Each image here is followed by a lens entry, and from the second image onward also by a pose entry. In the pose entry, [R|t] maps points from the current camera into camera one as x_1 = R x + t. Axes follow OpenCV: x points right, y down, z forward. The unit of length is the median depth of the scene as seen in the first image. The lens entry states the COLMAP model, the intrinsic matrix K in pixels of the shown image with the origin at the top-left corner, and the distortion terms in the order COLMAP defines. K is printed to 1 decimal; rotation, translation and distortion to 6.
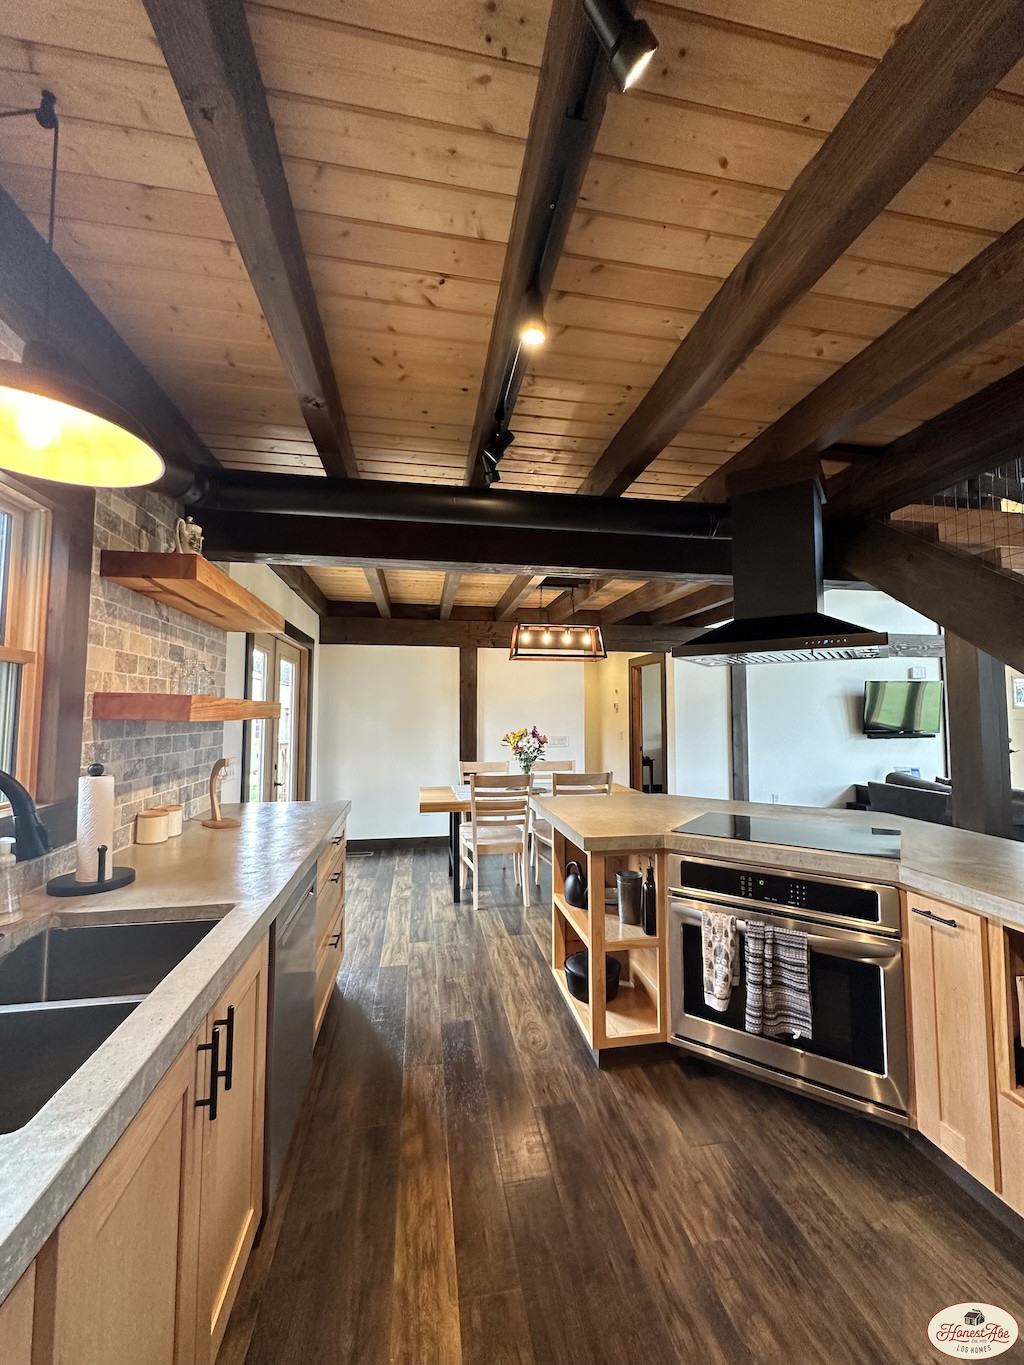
lens RADIAL K [[544.7, 0, 513.8], [0, 544.7, 683.1], [0, 0, 1]] dist [-0.004161, 0.000836]
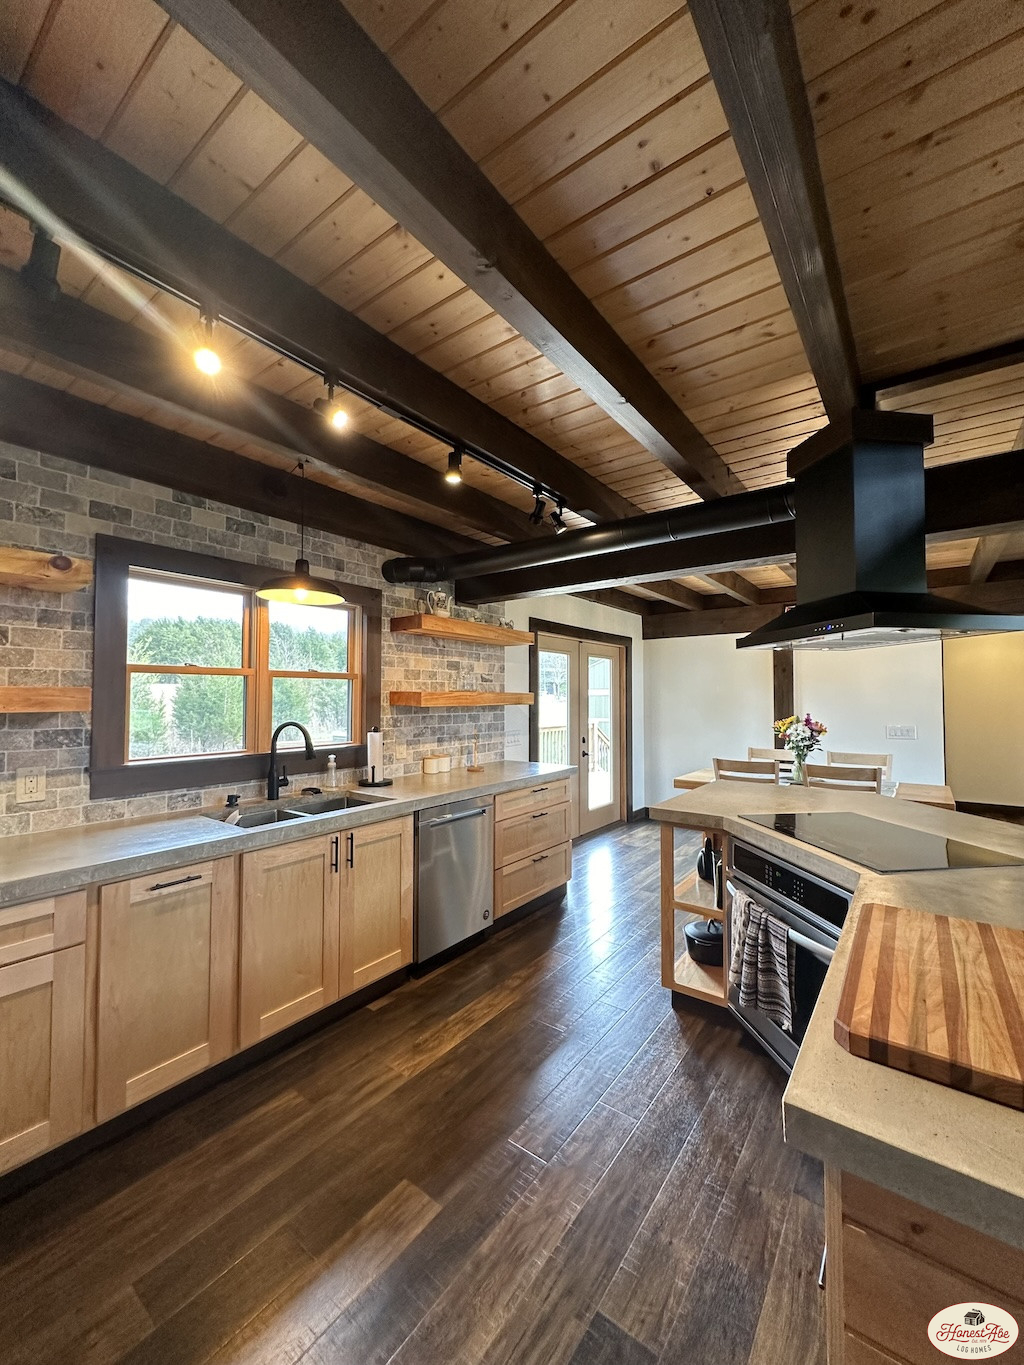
lens RADIAL K [[544.7, 0, 516.1], [0, 544.7, 685.0], [0, 0, 1]] dist [-0.004161, 0.000836]
pose [[0.687146, -0.017038, -0.726319, 0.824708], [0.041987, 0.998985, 0.016289, -0.015785], [0.725305, -0.041688, 0.687164, -0.020093]]
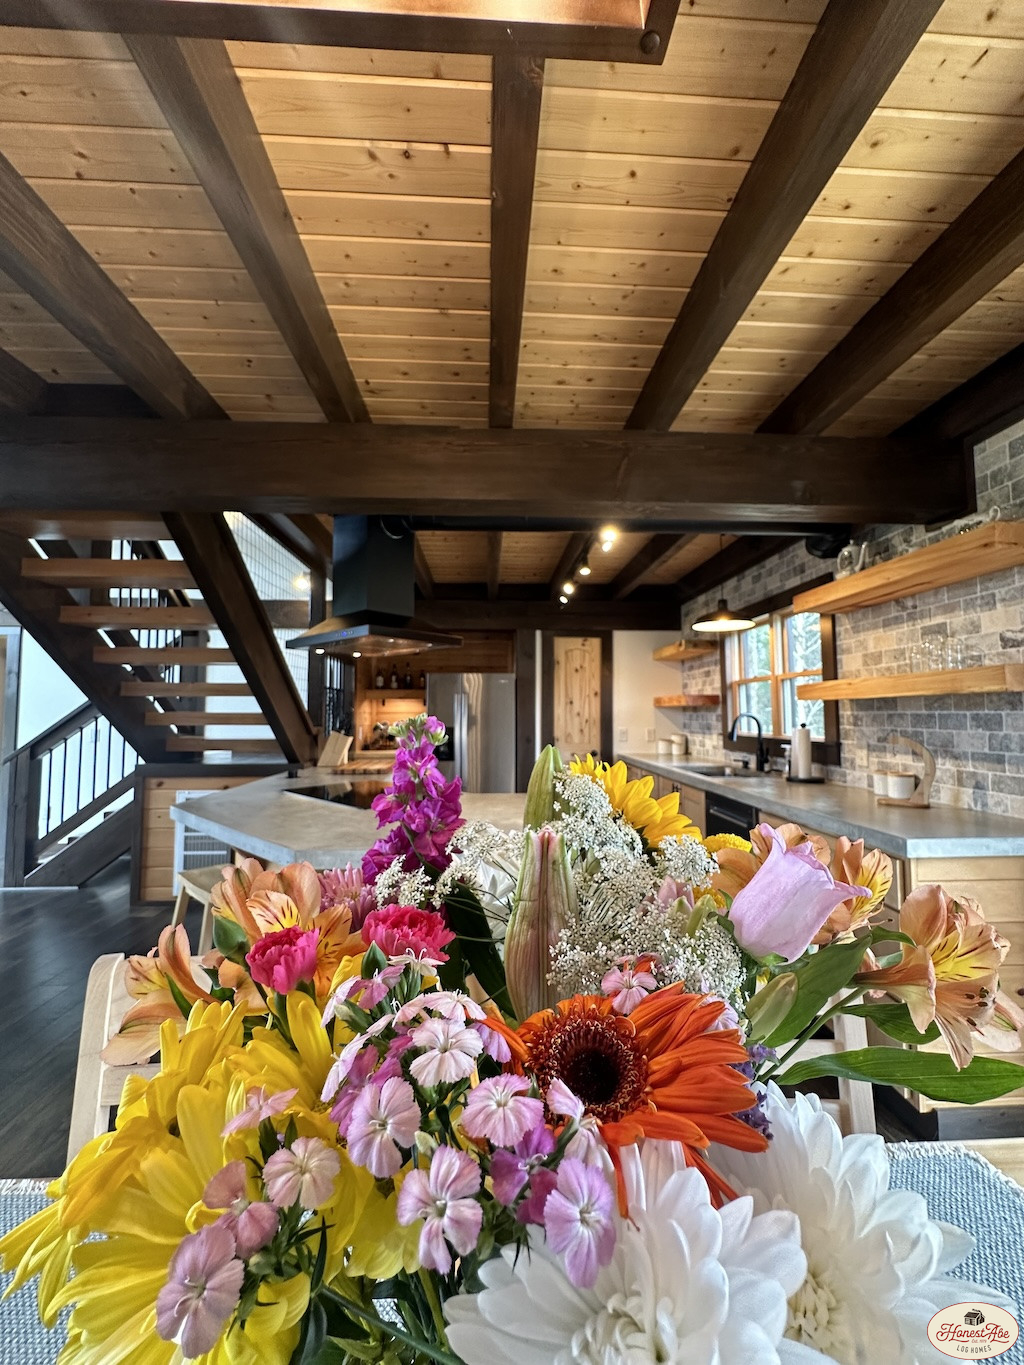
lens RADIAL K [[544.7, 0, 520.6], [0, 544.7, 681.2], [0, 0, 1]] dist [-0.004161, 0.000836]
pose [[-0.993810, 0.005908, 0.110932, 0.035833], [-0.007039, 0.993230, -0.115953, 0.178525], [-0.110866, -0.116016, -0.987041, 2.330080]]
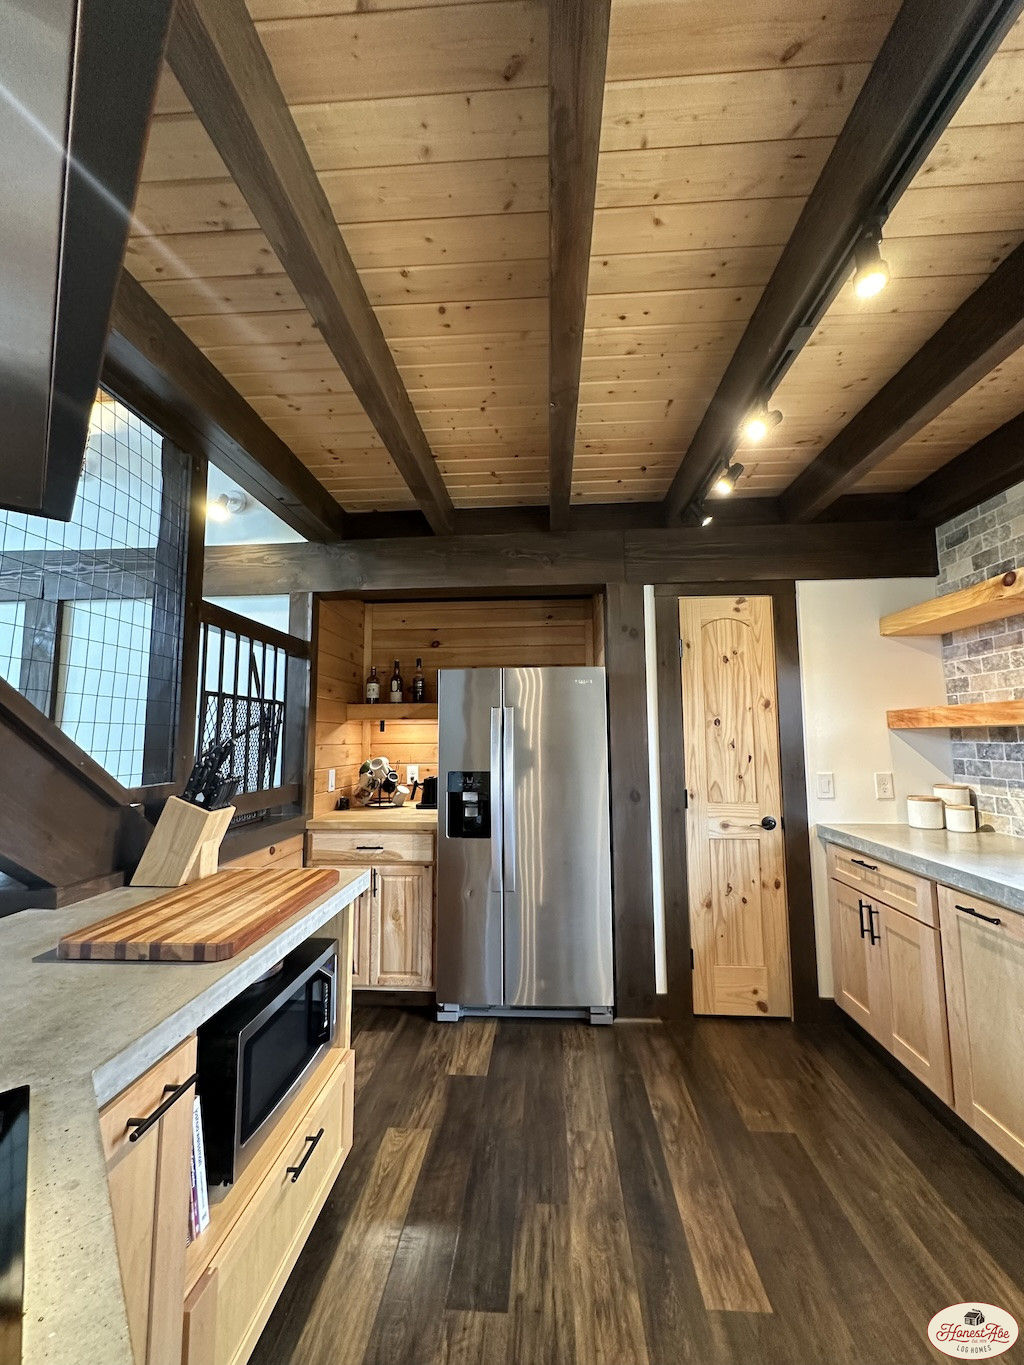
lens RADIAL K [[544.7, 0, 507.6], [0, 544.7, 680.2], [0, 0, 1]] dist [-0.004161, 0.000836]
pose [[-0.968721, 0.031327, 0.246169, 0.247280], [-0.008539, 0.987204, -0.159232, 0.092994], [-0.248007, -0.156353, -0.956058, 1.158296]]
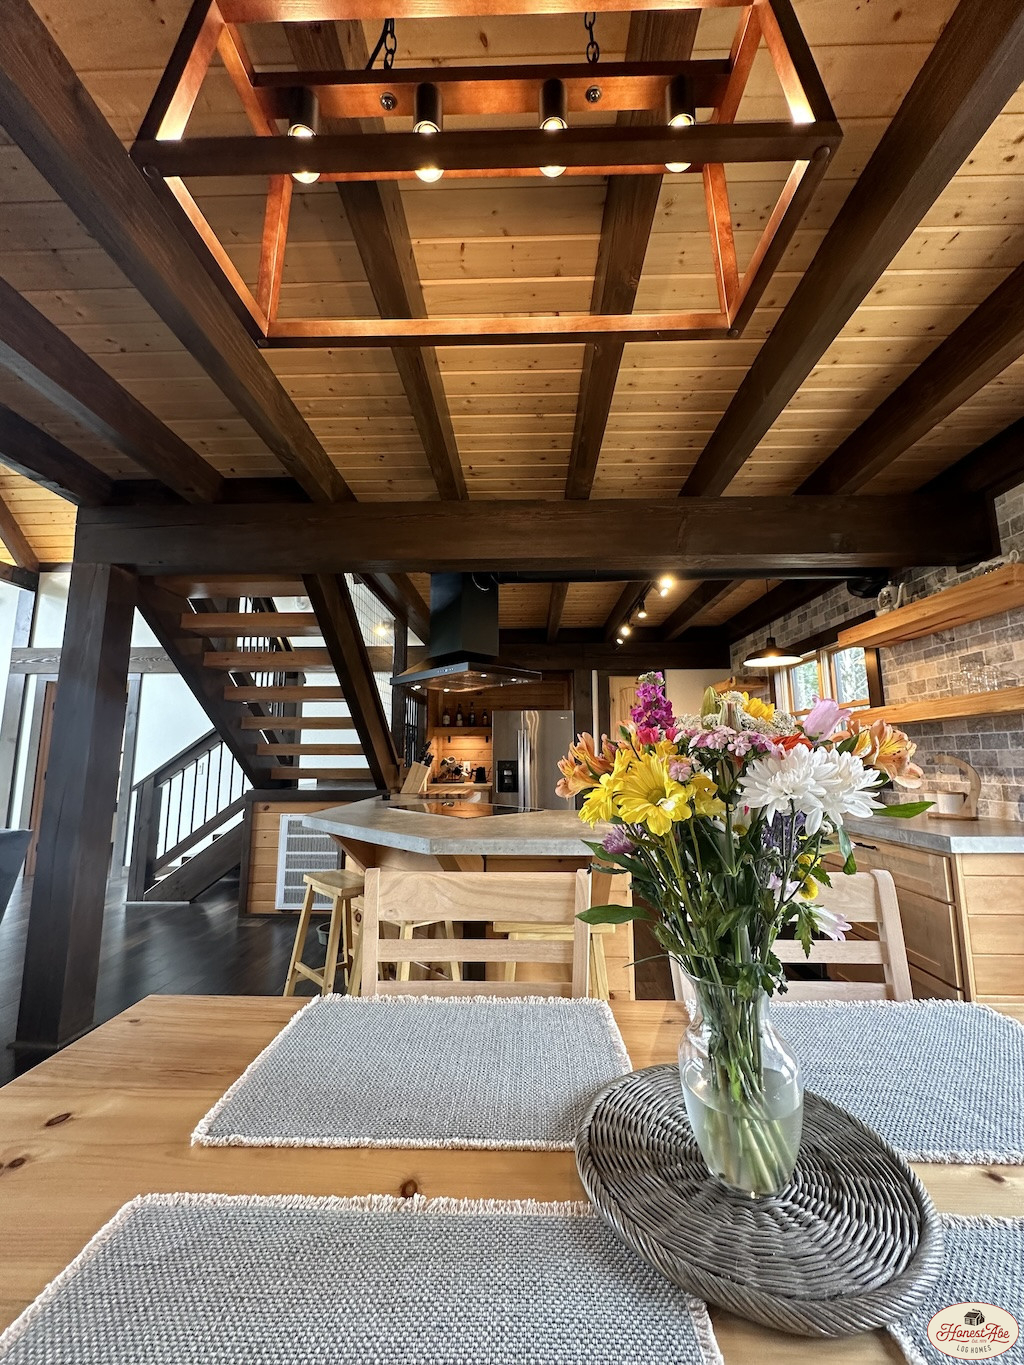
lens RADIAL K [[544.7, 0, 518.1], [0, 544.7, 682.0], [0, 0, 1]] dist [-0.004161, 0.000836]
pose [[-0.981993, 0.027299, 0.186932, 0.100112], [-0.010130, 0.980471, -0.196403, 0.244505], [-0.188643, -0.194760, -0.962539, 2.525401]]
